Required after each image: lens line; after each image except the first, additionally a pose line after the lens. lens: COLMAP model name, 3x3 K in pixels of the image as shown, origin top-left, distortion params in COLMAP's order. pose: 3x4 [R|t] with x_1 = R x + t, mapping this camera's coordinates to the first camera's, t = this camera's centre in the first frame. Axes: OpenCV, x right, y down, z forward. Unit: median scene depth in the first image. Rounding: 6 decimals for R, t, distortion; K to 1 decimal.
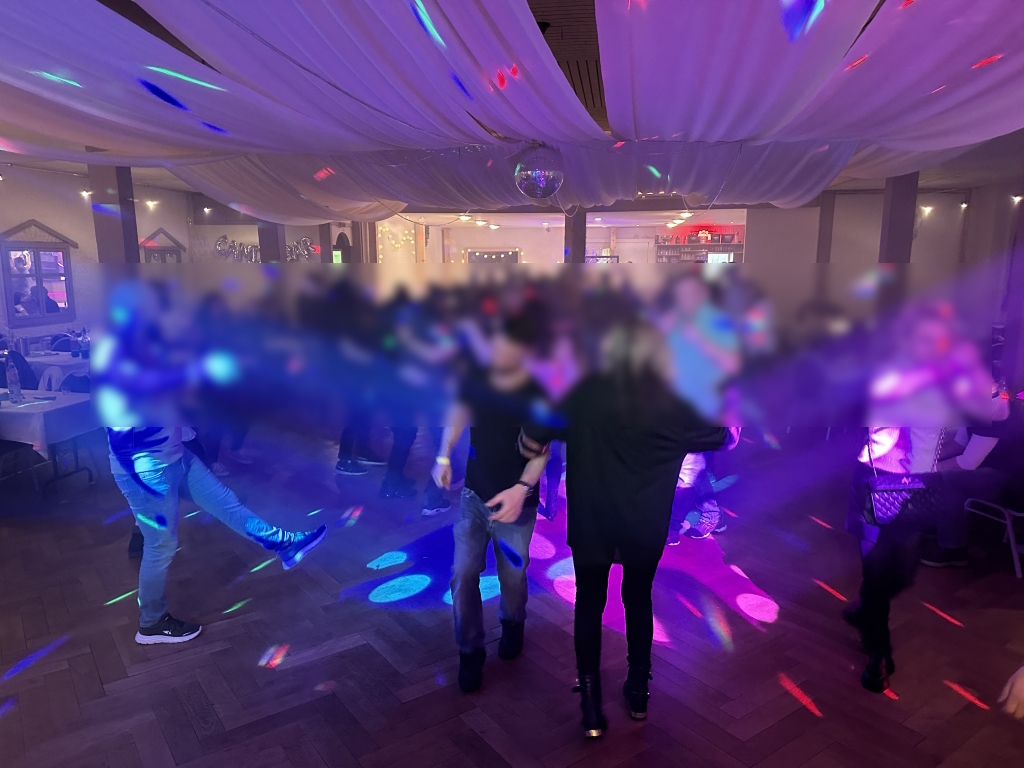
lens RADIAL K [[704.4, 0, 512.0], [0, 704.4, 384.0], [0, 0, 1]] dist [0.145096, -0.245115]
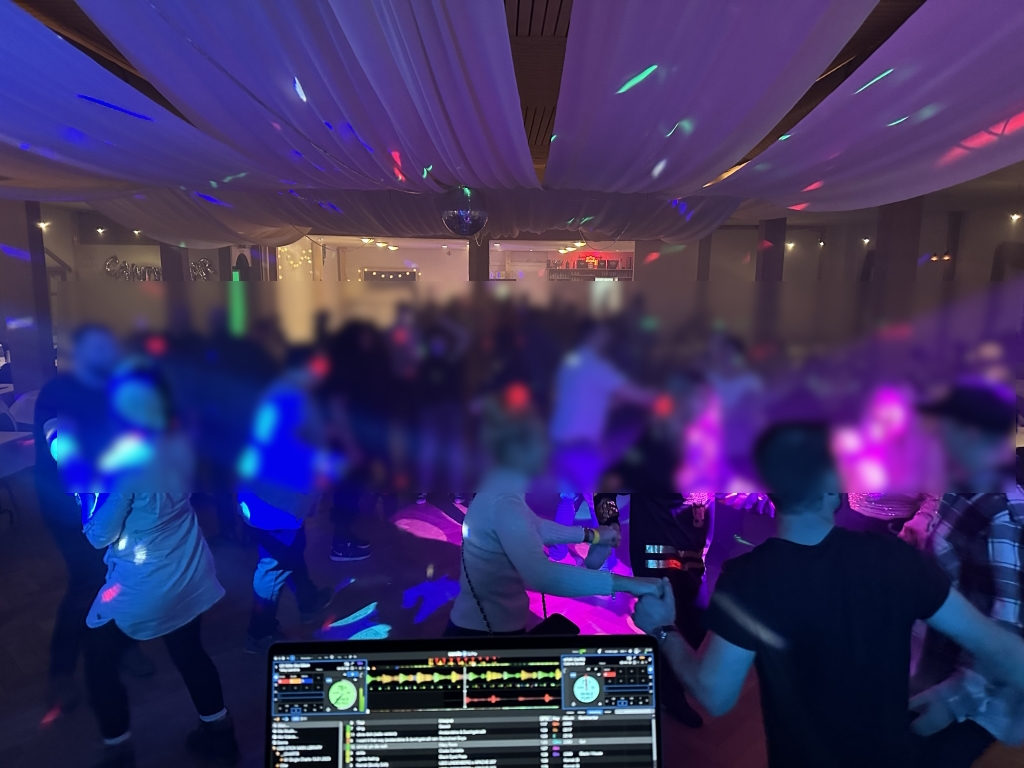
lens RADIAL K [[708.7, 0, 521.7], [0, 708.7, 391.5], [0, 0, 1]] dist [0.055293, -0.054867]
pose [[0.982457, -0.015302, 0.185859, -0.043997], [0.016486, 0.999852, -0.004826, -0.011399], [-0.185757, 0.007805, 0.982565, -0.033762]]
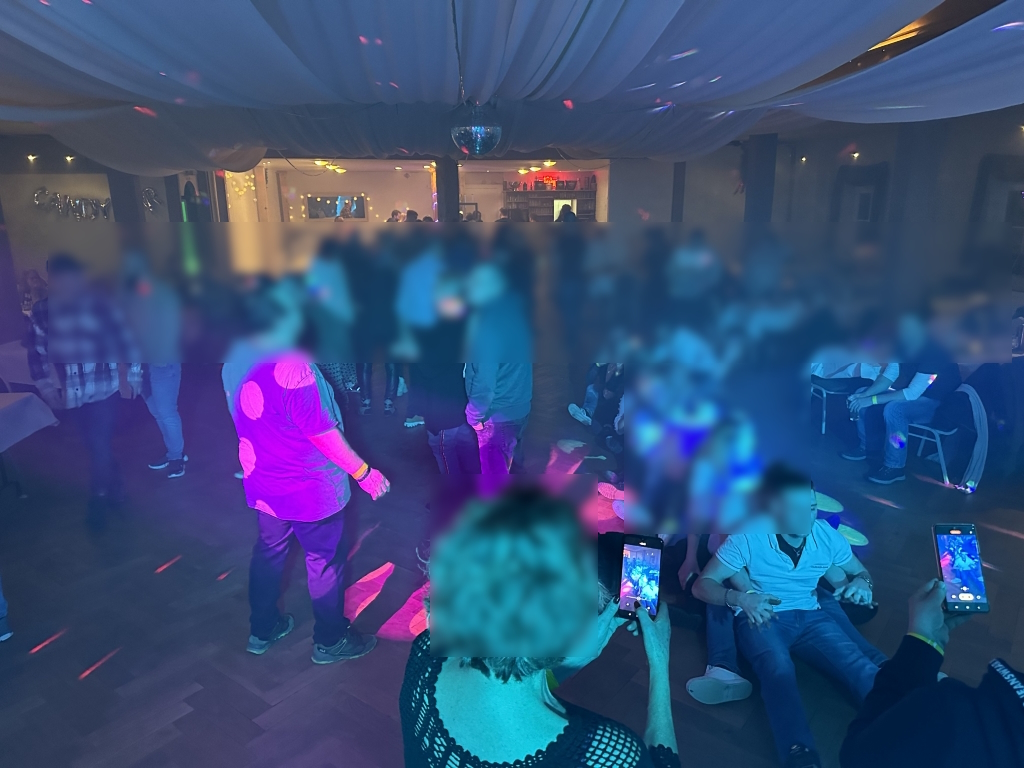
lens RADIAL K [[713.3, 0, 516.9], [0, 713.3, 382.8], [0, 0, 1]] dist [0.053501, -0.108869]
pose [[0.953825, -0.079674, 0.289604, -0.122455], [0.055844, 0.994407, 0.089649, -0.019788], [-0.295126, -0.069337, 0.952939, 0.015470]]
